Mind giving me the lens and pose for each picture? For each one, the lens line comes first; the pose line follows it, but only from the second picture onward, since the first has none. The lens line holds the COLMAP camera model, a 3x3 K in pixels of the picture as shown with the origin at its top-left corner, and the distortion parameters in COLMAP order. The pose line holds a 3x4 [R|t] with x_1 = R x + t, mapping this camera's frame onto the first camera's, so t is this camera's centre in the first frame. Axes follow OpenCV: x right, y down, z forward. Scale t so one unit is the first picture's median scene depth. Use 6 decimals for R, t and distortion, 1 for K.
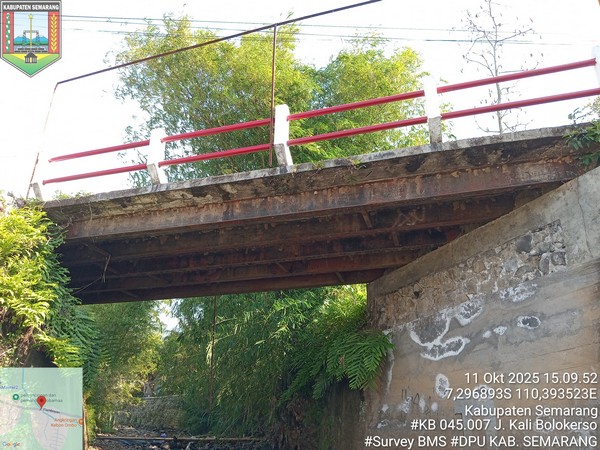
lens RADIAL K [[444.3, 0, 300.0], [0, 444.3, 225.0], [0, 0, 1]] dist [0.031459, -0.076588]
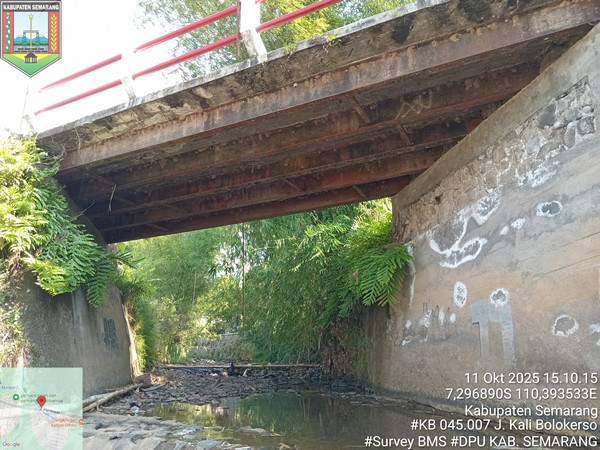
lens RADIAL K [[444.3, 0, 300.0], [0, 444.3, 225.0], [0, 0, 1]] dist [0.031459, -0.076588]
pose [[0.984478, -0.067544, -0.161993, 0.159299], [0.087958, 0.988582, 0.122349, 0.088271], [0.151880, -0.134698, 0.979178, 0.103128]]
